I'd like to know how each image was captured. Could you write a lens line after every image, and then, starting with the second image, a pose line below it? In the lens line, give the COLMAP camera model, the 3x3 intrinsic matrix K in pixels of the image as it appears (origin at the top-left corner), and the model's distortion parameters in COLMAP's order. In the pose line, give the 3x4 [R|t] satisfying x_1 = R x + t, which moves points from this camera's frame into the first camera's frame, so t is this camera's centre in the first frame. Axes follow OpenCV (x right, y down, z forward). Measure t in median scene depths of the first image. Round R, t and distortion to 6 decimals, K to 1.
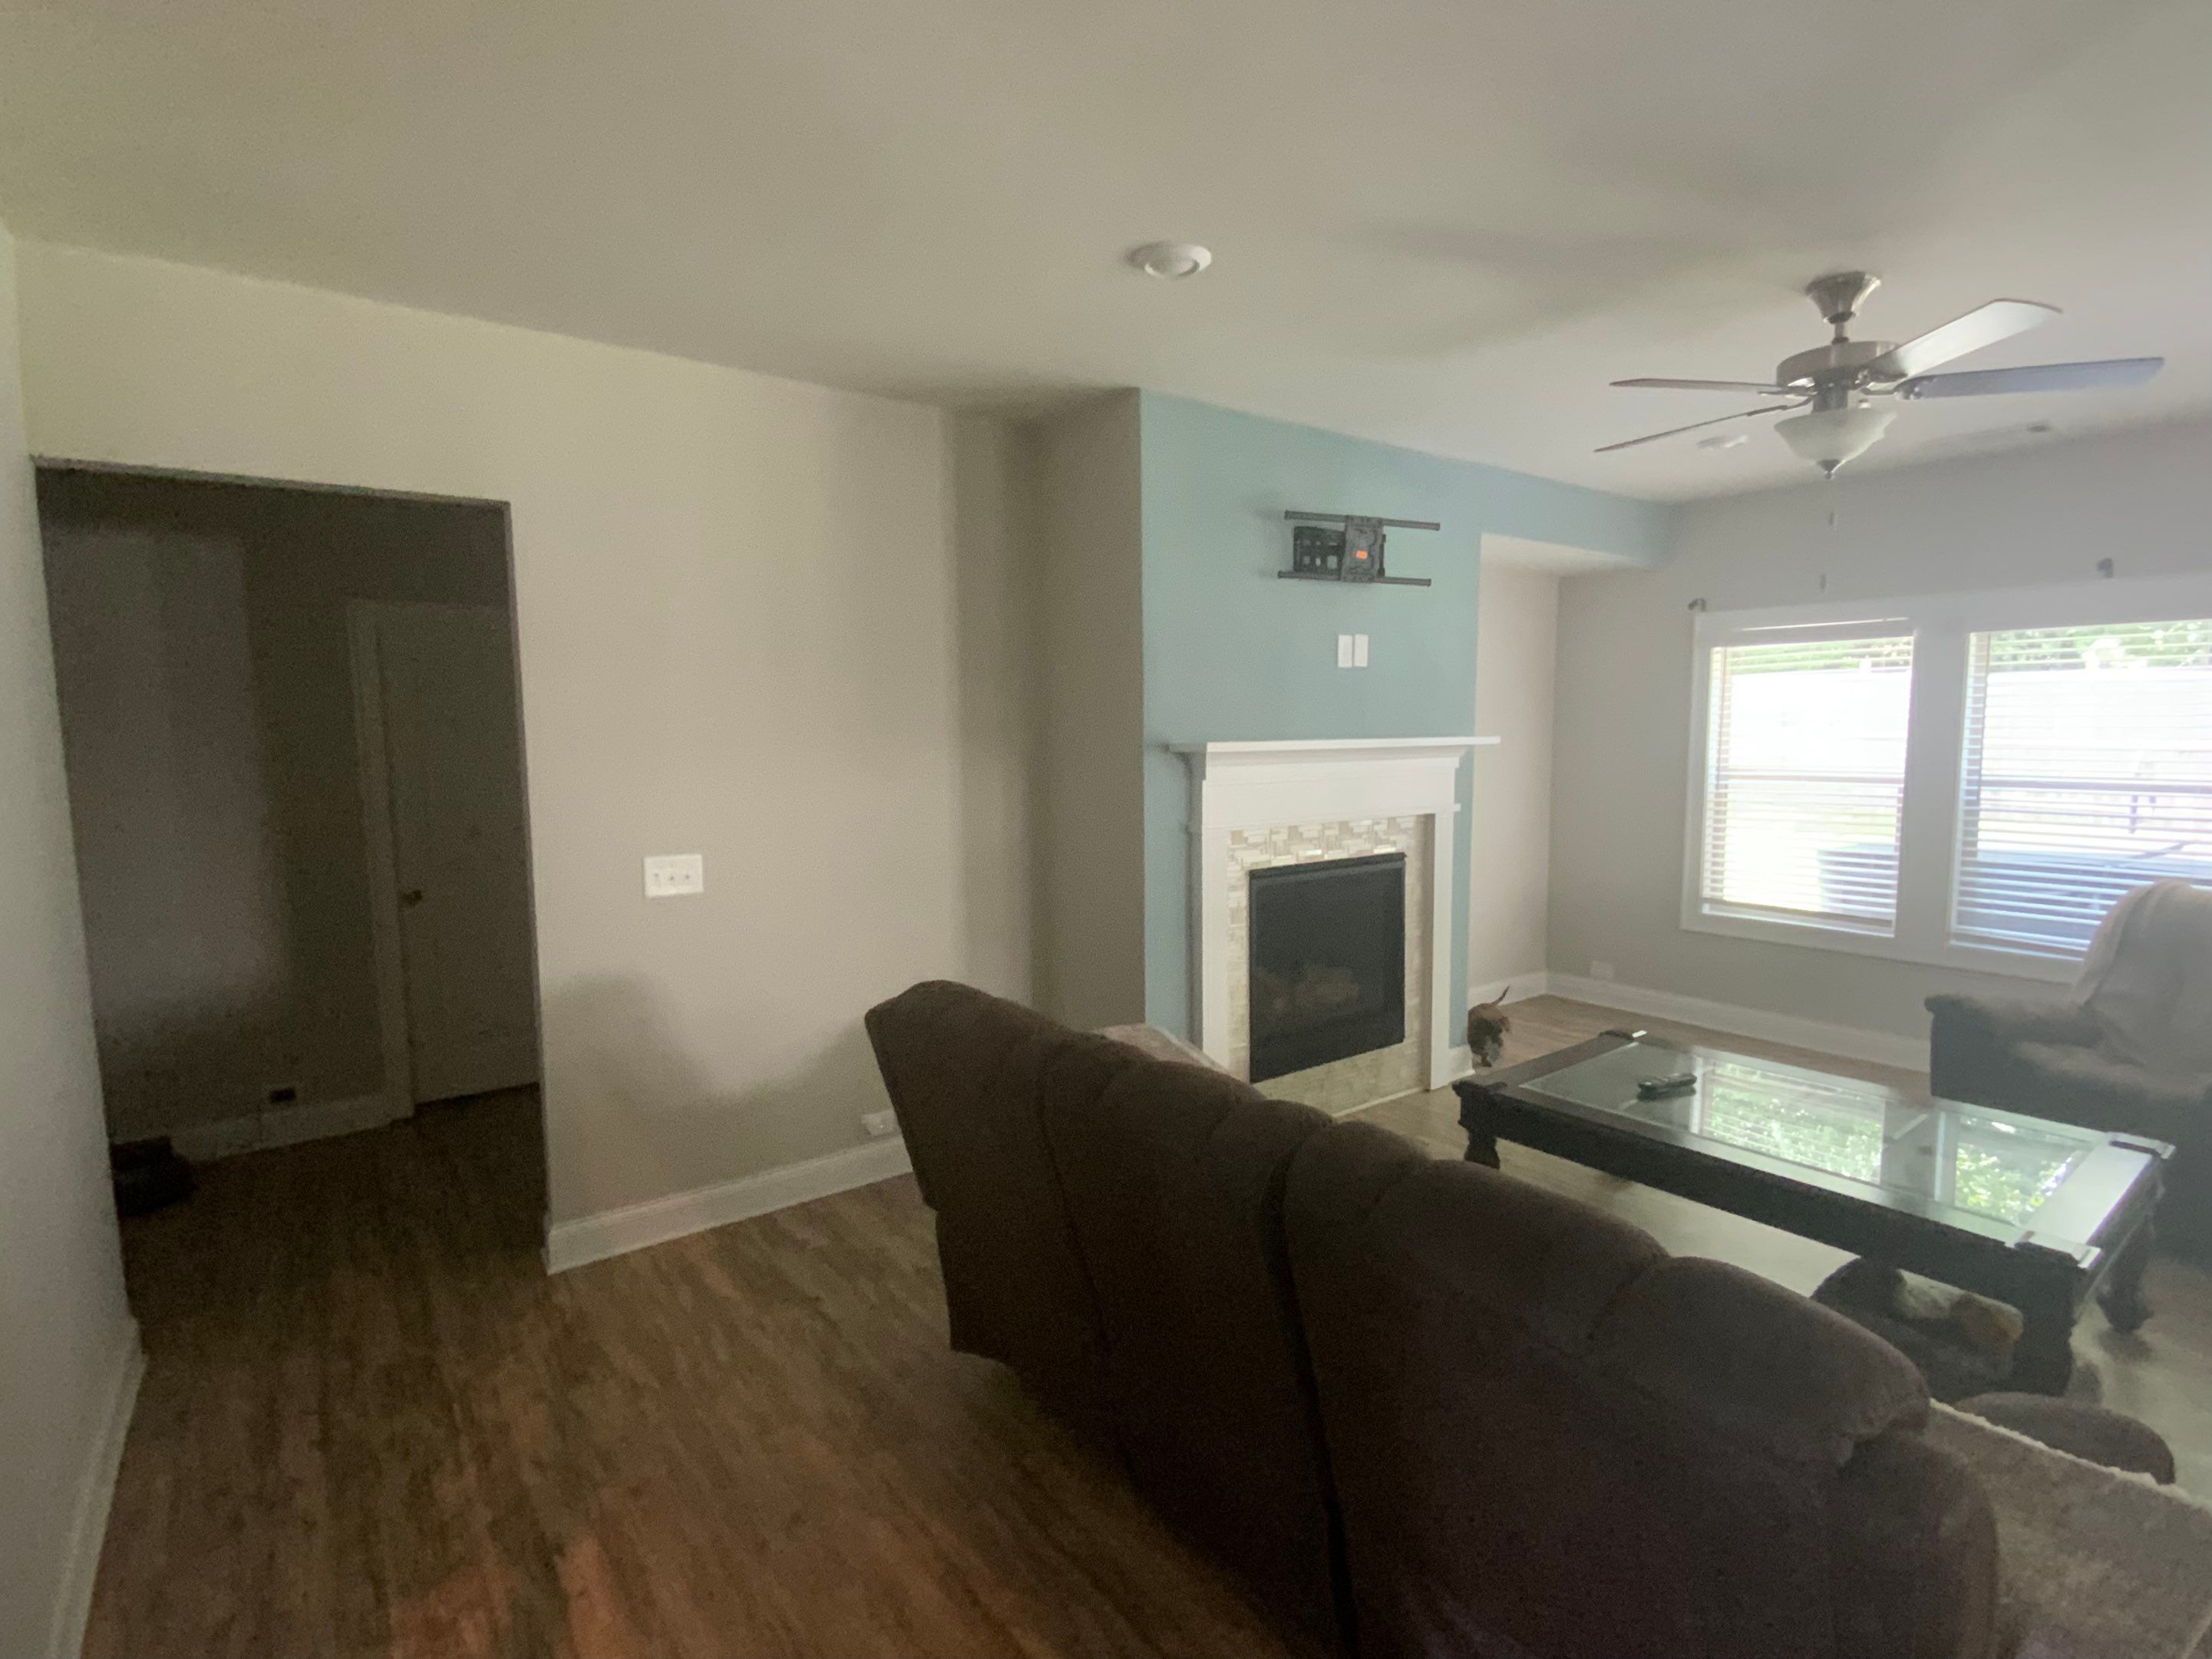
lens RADIAL K [[1030.8, 0, 1096.3], [0, 1030.8, 835.8], [0, 0, 1]] dist [-0.011644, -0.001658]
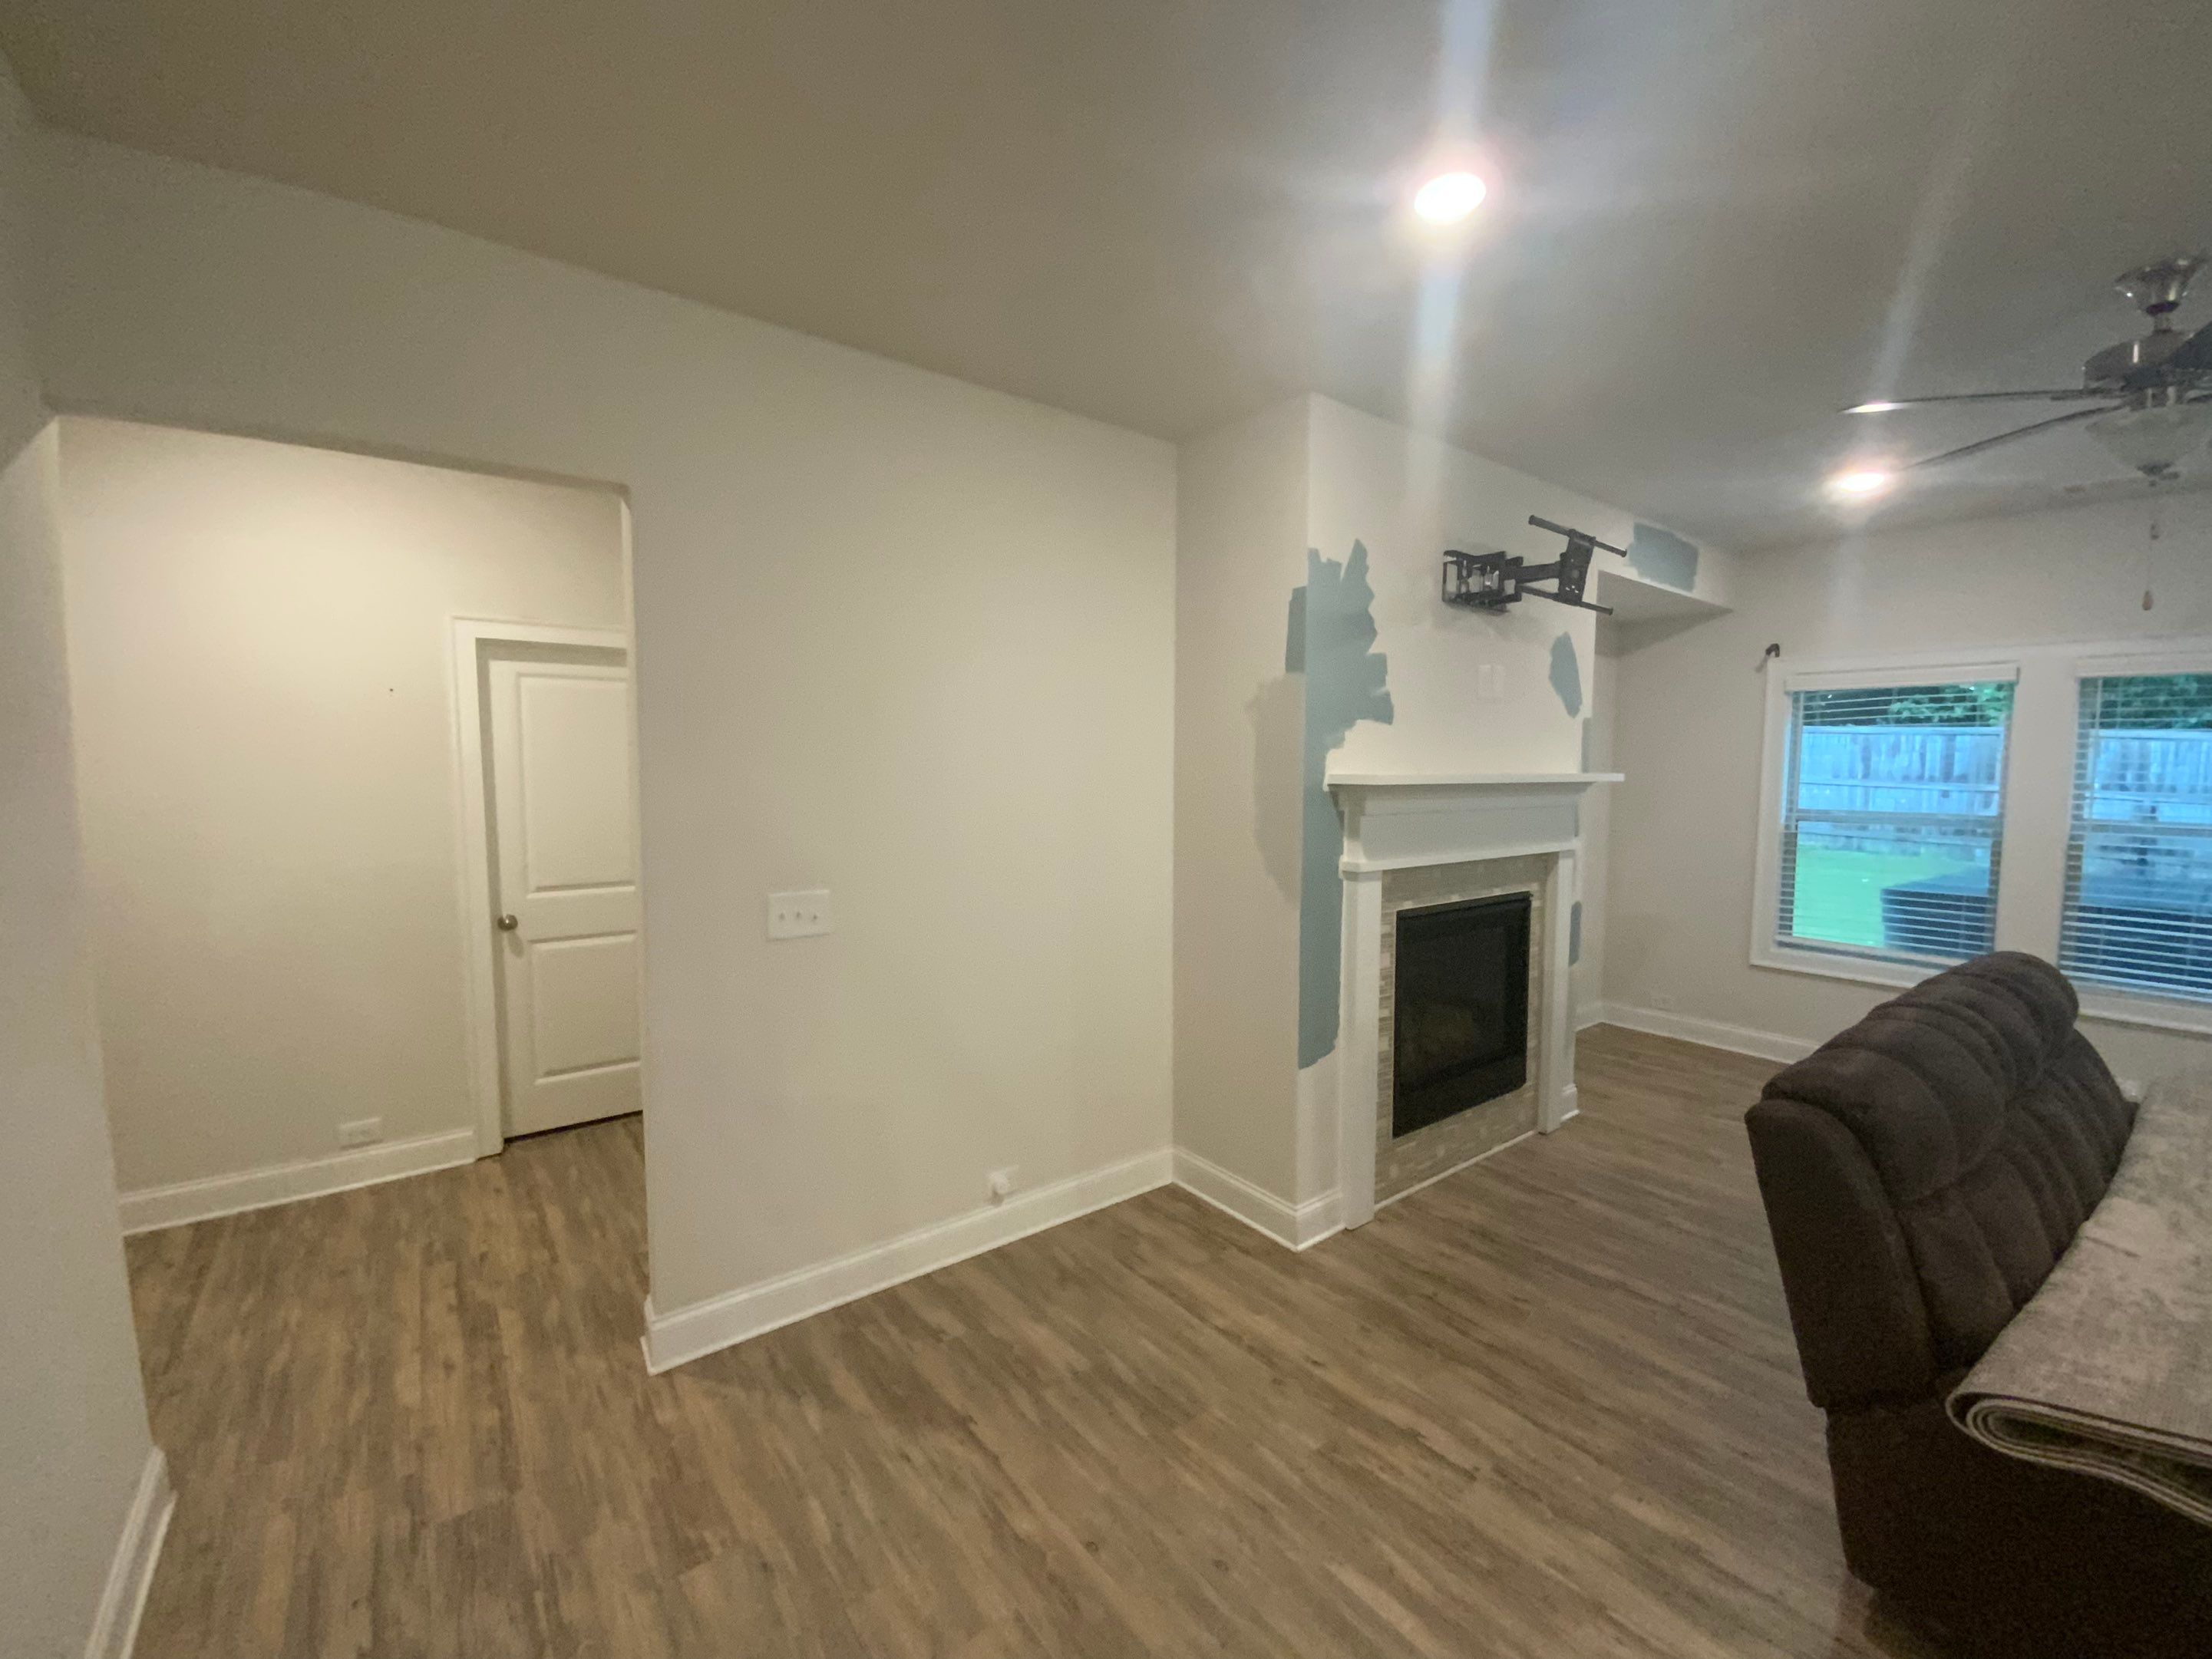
lens RADIAL K [[889.3, 0, 1113.1], [0, 889.3, 827.4], [0, 0, 1]] dist [-0.002146, -0.007633]
pose [[0.999879, 0.014311, 0.006018, -0.154312], [-0.014087, 0.999264, -0.035677, -0.012513], [-0.006524, 0.035588, 0.999345, 0.234632]]
